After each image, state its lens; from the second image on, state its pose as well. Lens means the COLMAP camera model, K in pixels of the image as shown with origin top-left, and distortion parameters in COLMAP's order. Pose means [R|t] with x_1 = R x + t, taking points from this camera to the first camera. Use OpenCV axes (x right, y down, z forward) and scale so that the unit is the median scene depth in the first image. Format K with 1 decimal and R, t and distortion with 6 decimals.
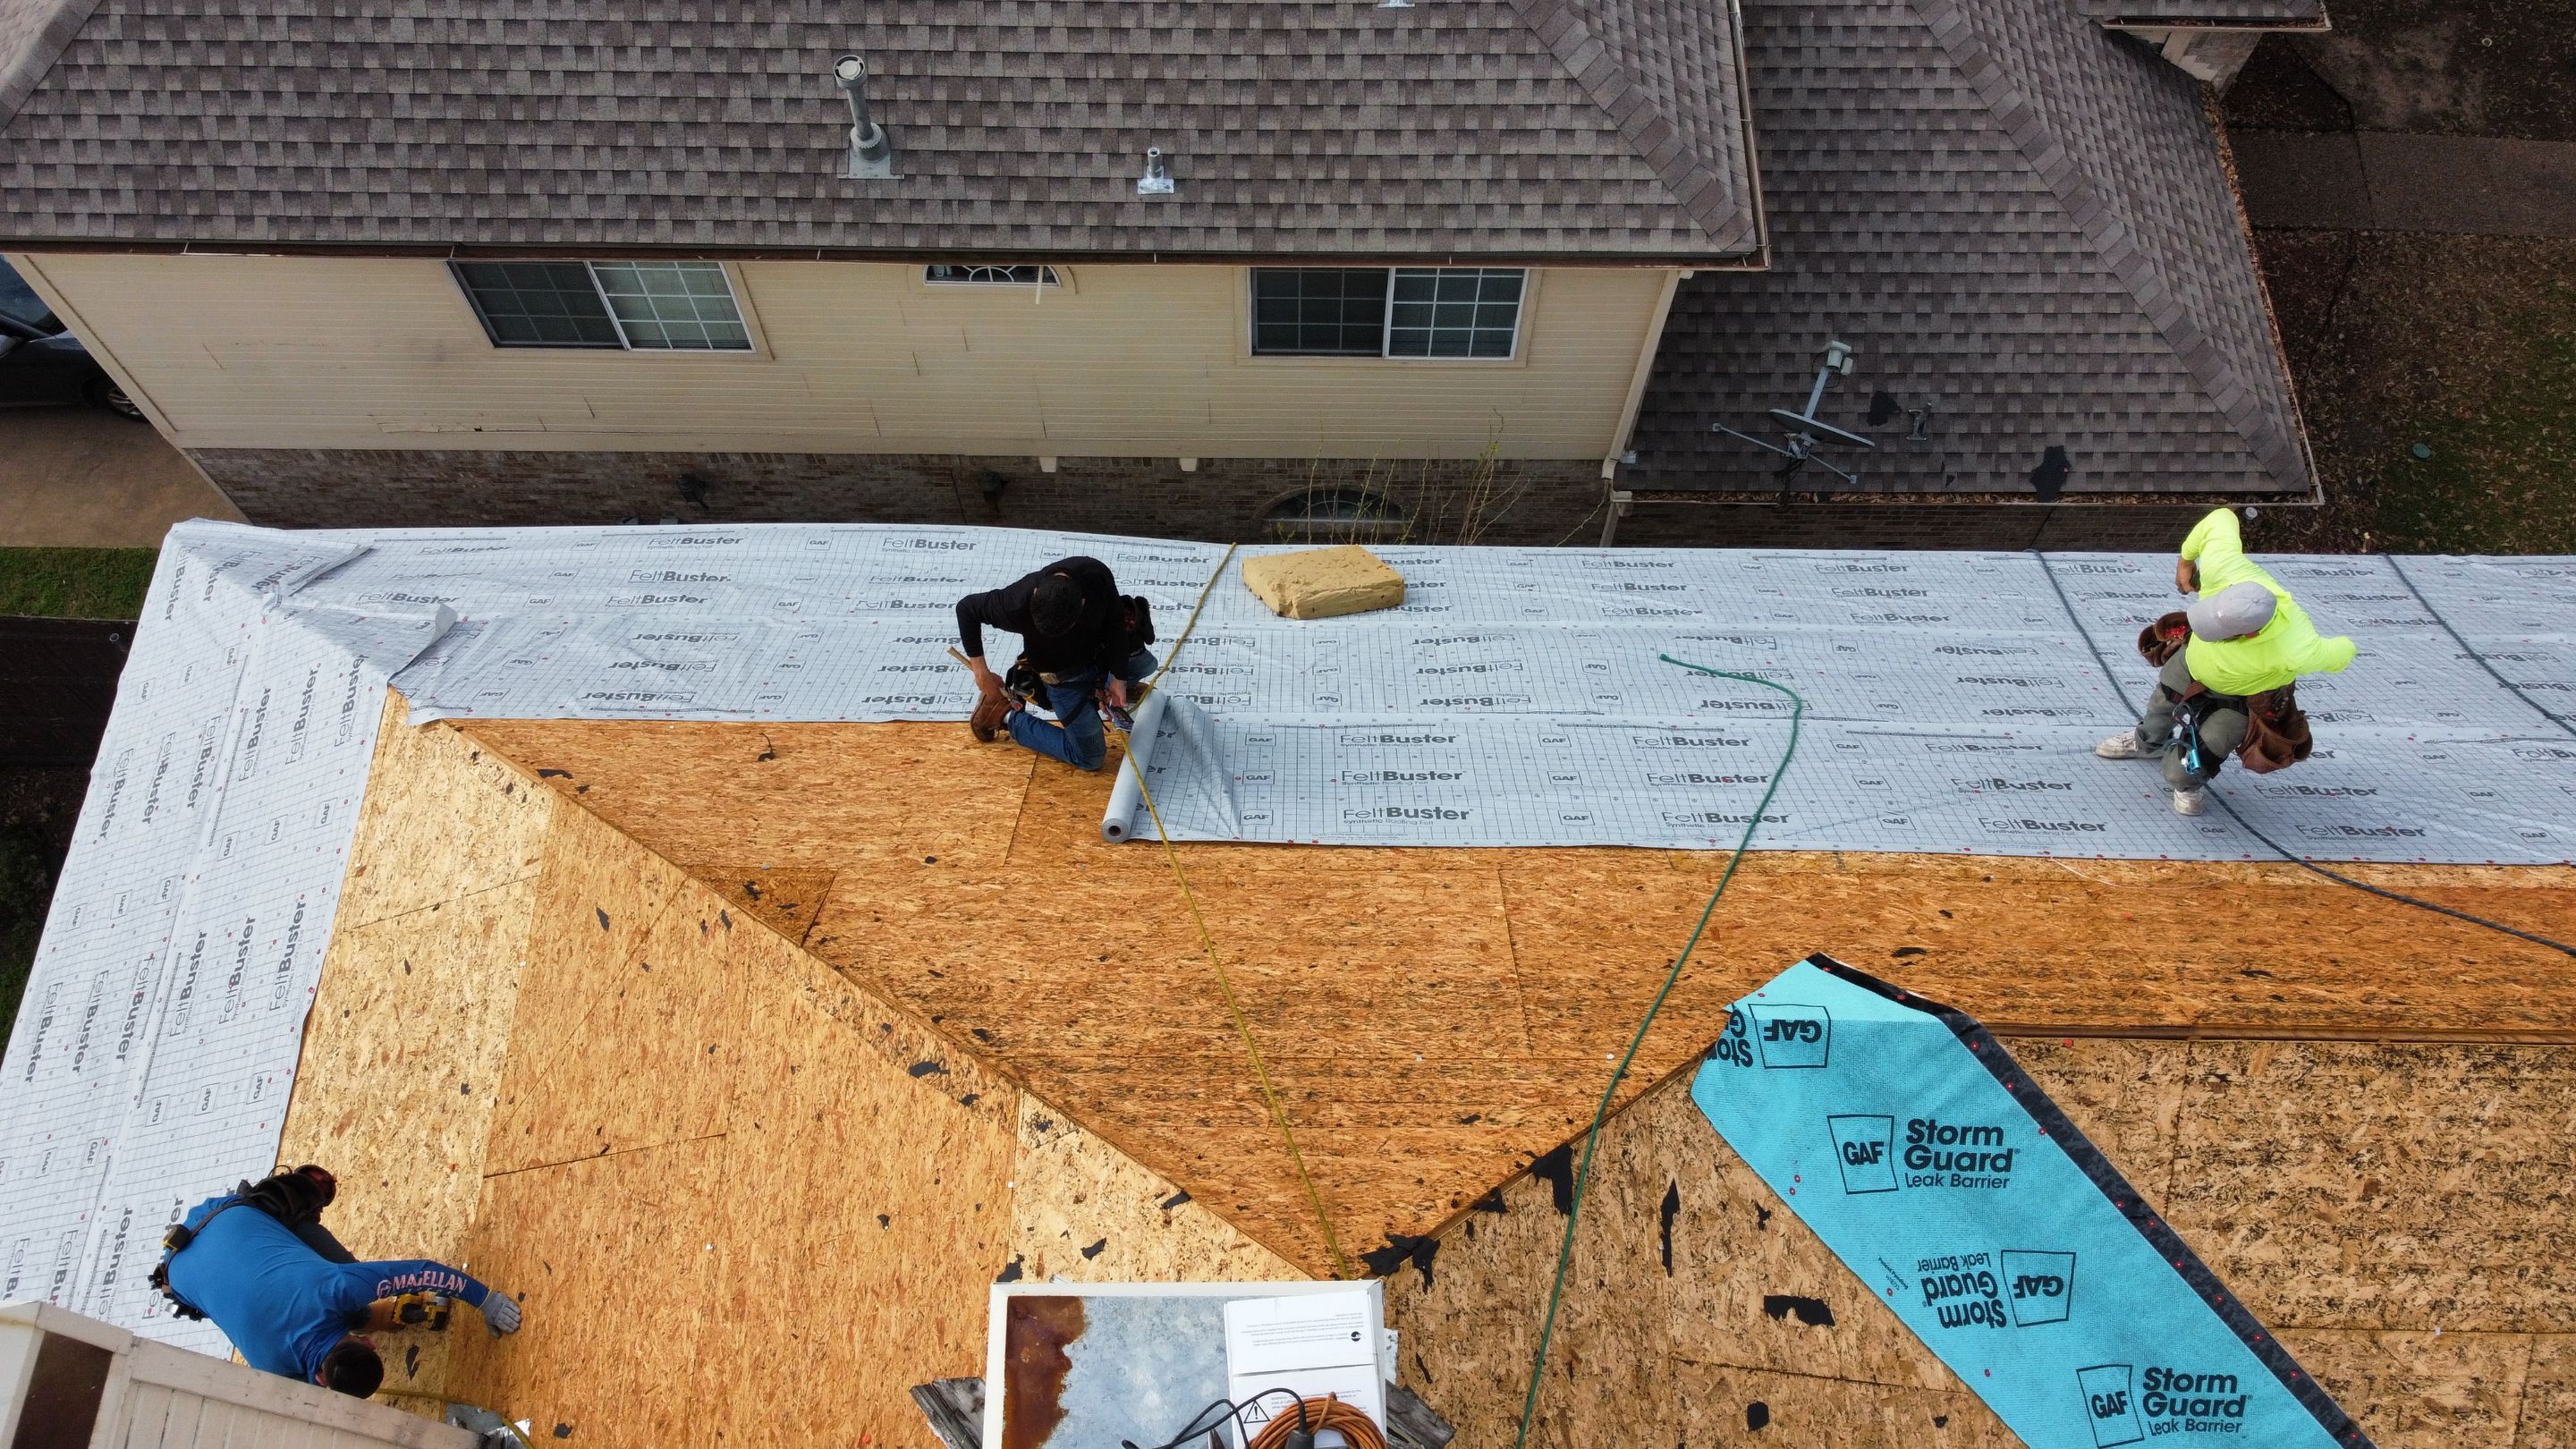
lens RADIAL K [[1951.4, 0, 1289.3], [0, 1951.4, 719.7], [0, 0, 1]] dist [-0.008442, 0.003349]
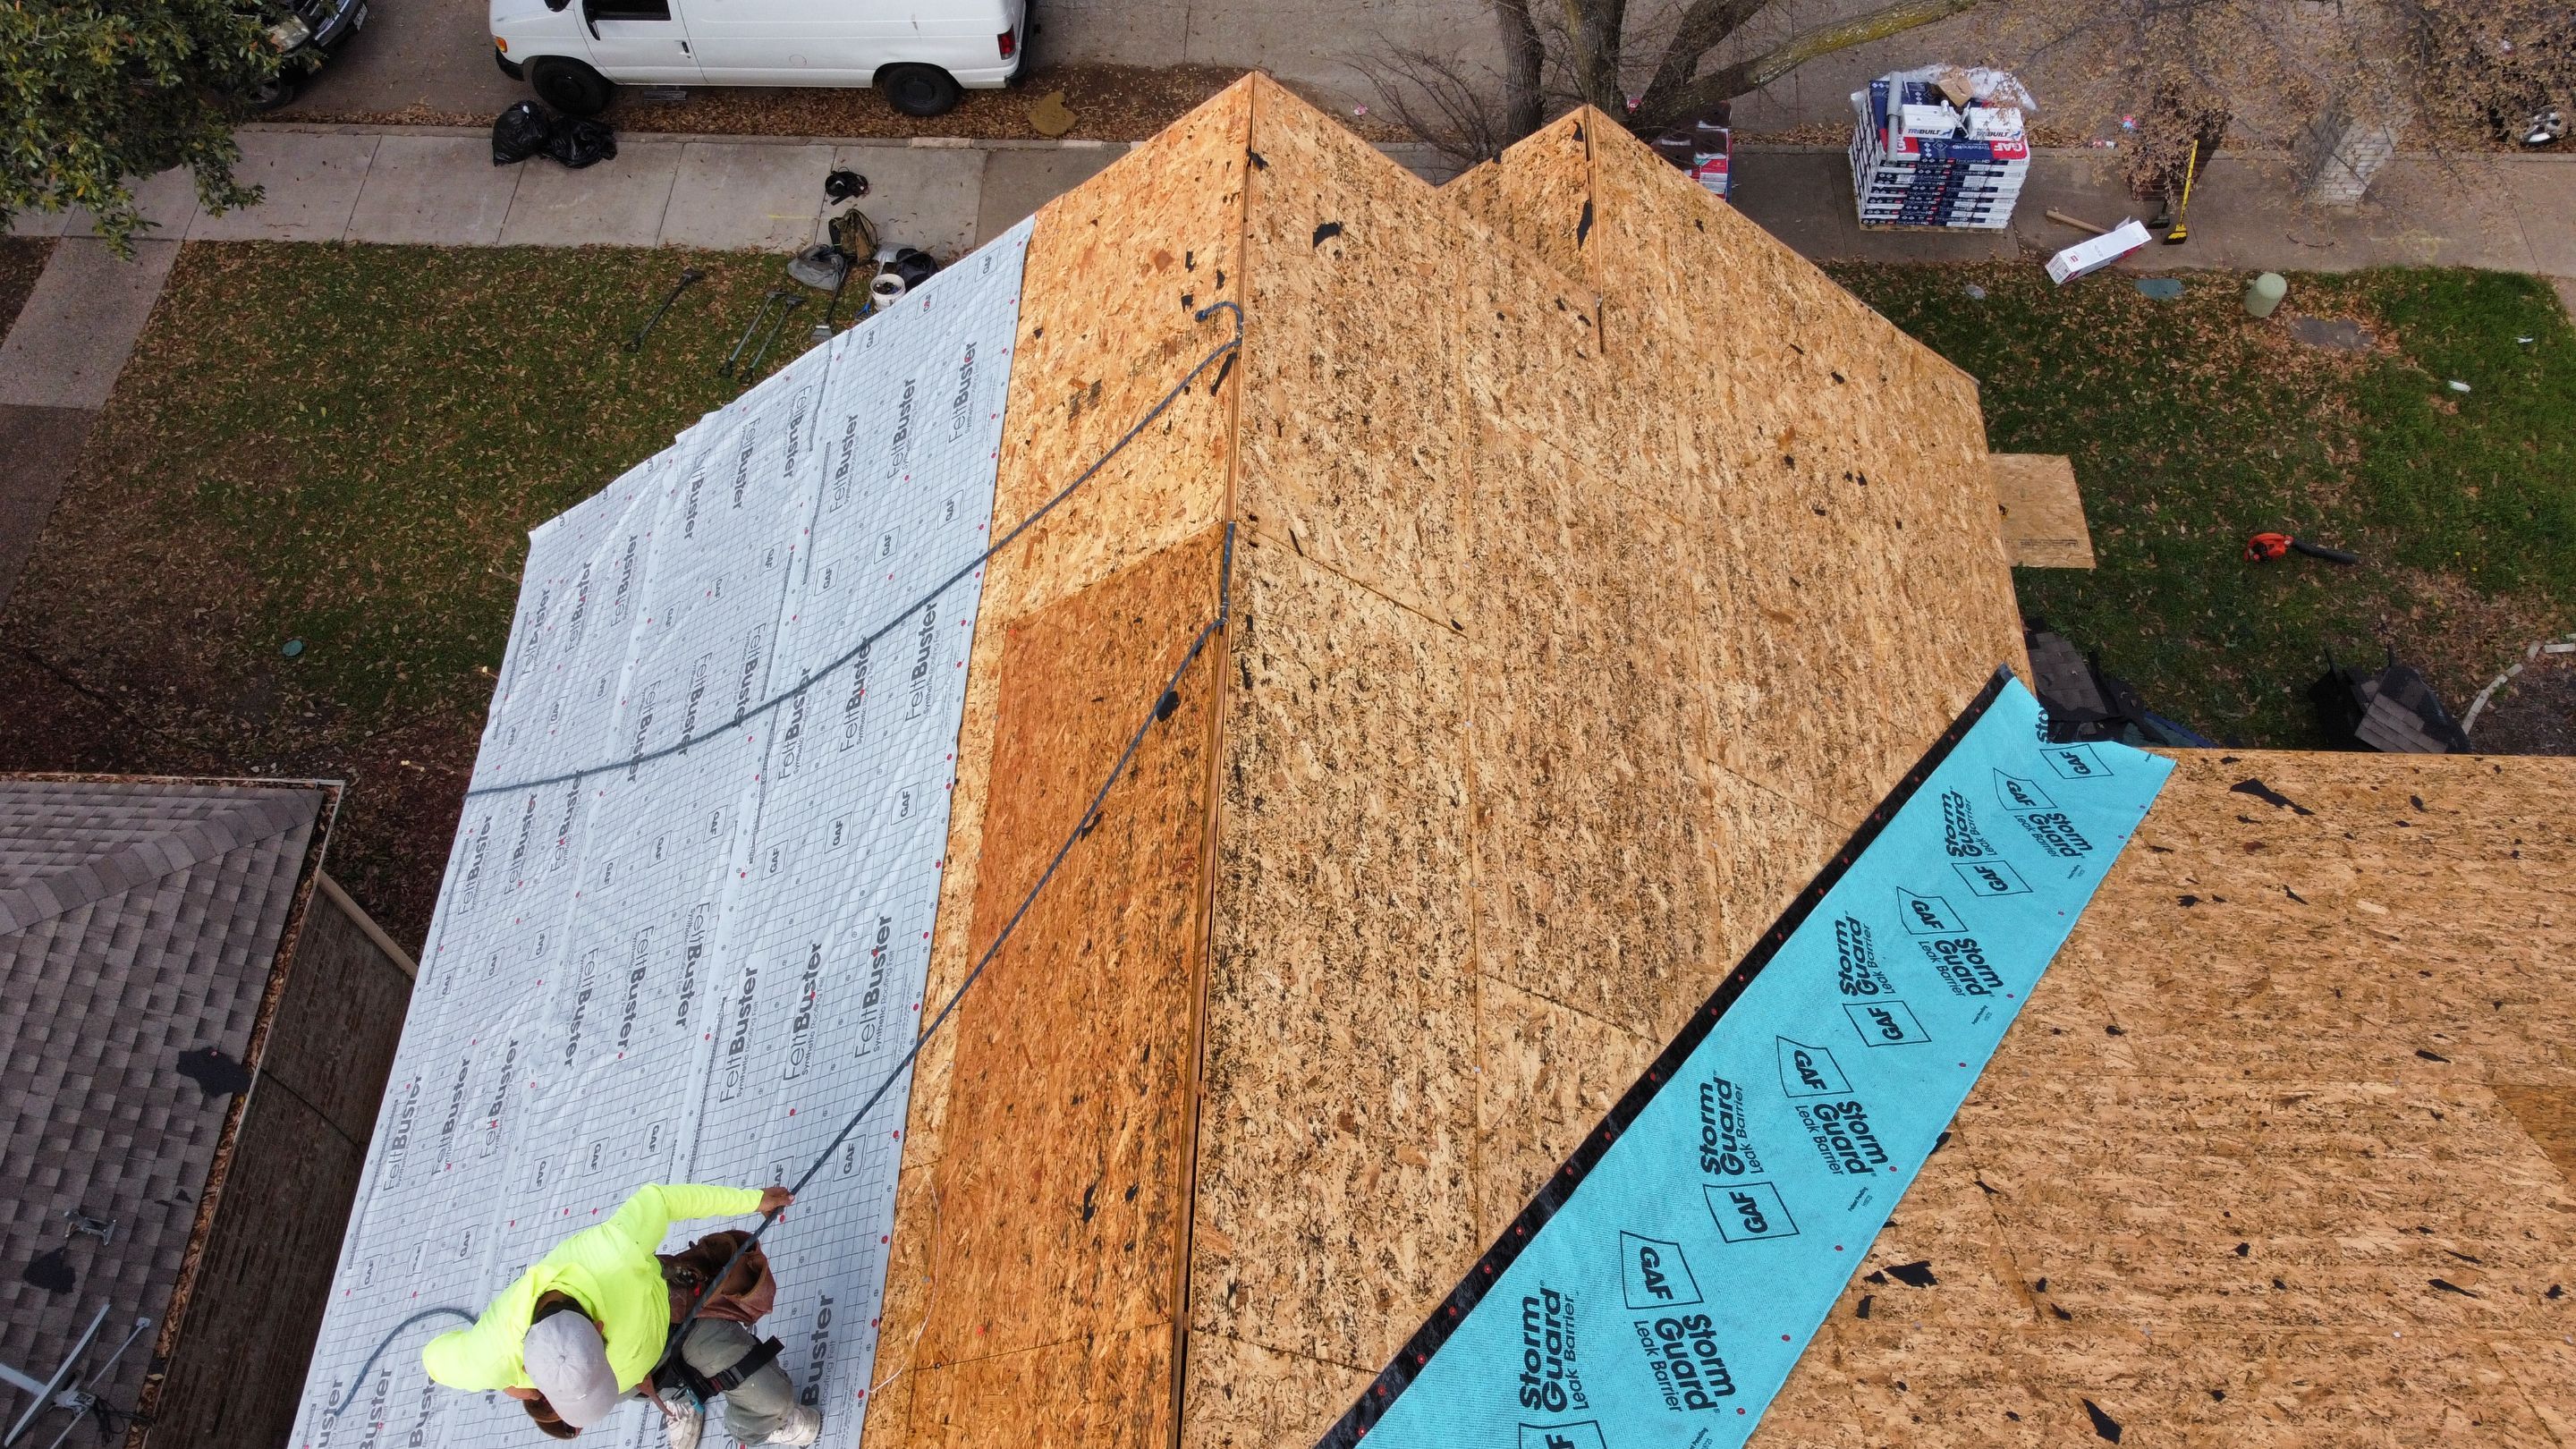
lens RADIAL K [[1951.4, 0, 1285.3], [0, 1951.4, 728.8], [0, 0, 1]] dist [-0.008442, 0.003349]
pose [[0.021559, -0.864562, 0.502064, 0.266422], [0.896068, 0.239425, 0.373816, -0.143288], [-0.443393, 0.441824, 0.779868, 0.256769]]
